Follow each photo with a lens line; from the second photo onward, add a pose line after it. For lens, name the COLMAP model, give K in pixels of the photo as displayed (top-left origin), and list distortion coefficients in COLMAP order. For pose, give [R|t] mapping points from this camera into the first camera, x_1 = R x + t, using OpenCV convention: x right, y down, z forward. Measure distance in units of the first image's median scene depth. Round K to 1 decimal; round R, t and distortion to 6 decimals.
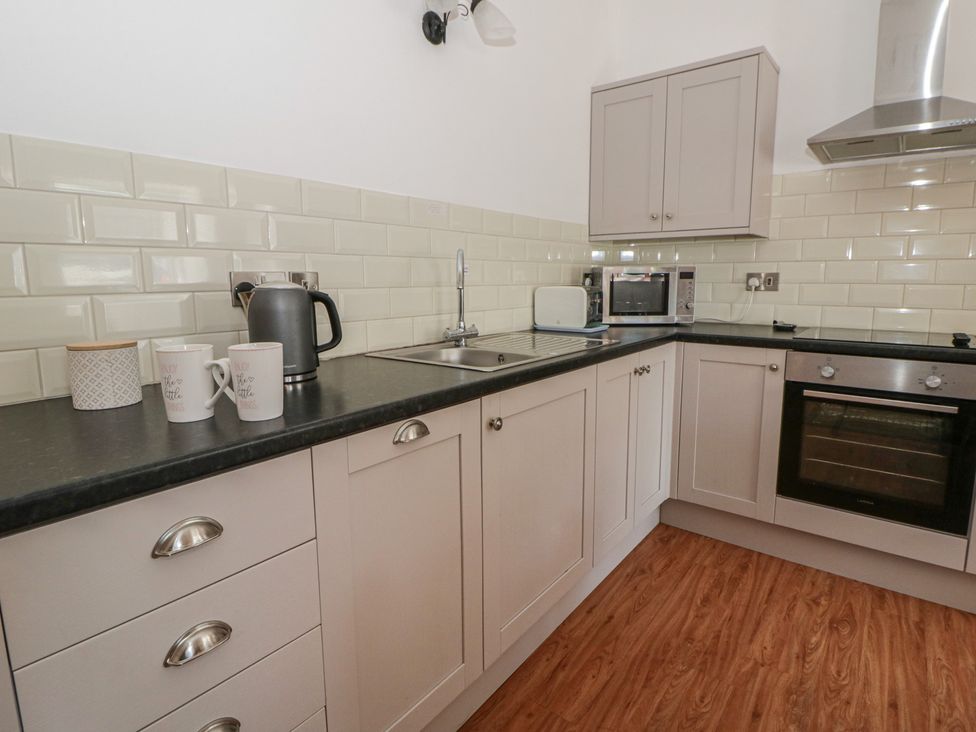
lens RADIAL K [[517.7, 0, 497.4], [0, 517.7, 352.4], [0, 0, 1]] dist [0.007453, -0.015573]
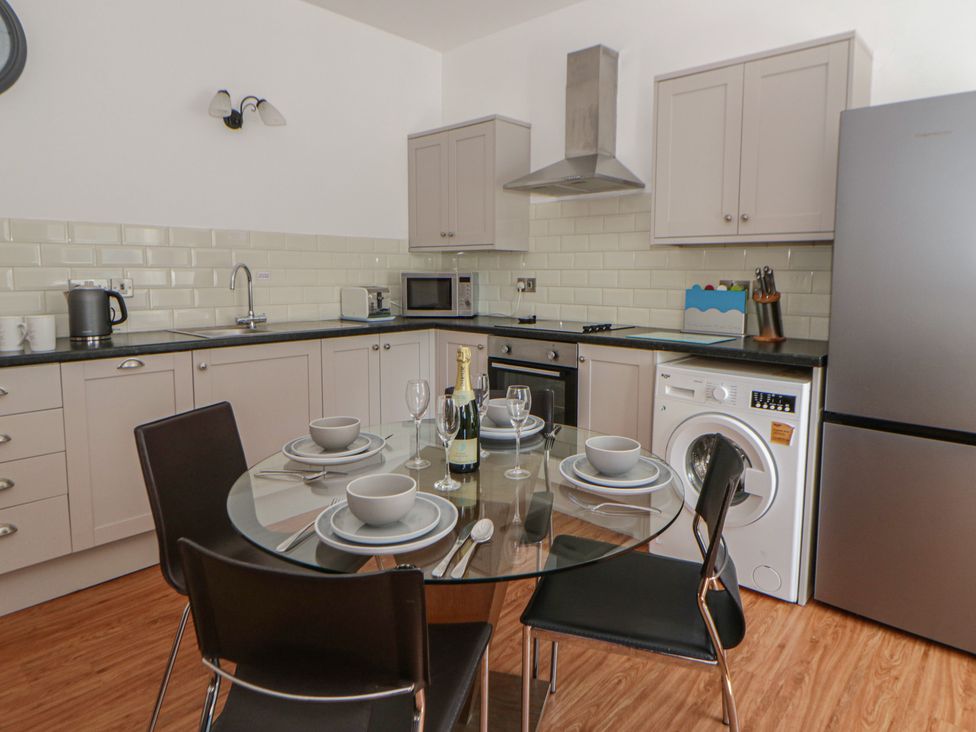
lens RADIAL K [[579.3, 0, 527.0], [0, 579.3, 349.6], [0, 0, 1]] dist [-0.029323, 0.000269]
pose [[0.998252, 0.015763, -0.056956, 0.748847], [-0.016488, 0.999788, -0.012297, 0.053214], [0.056750, 0.013215, 0.998301, -0.550352]]
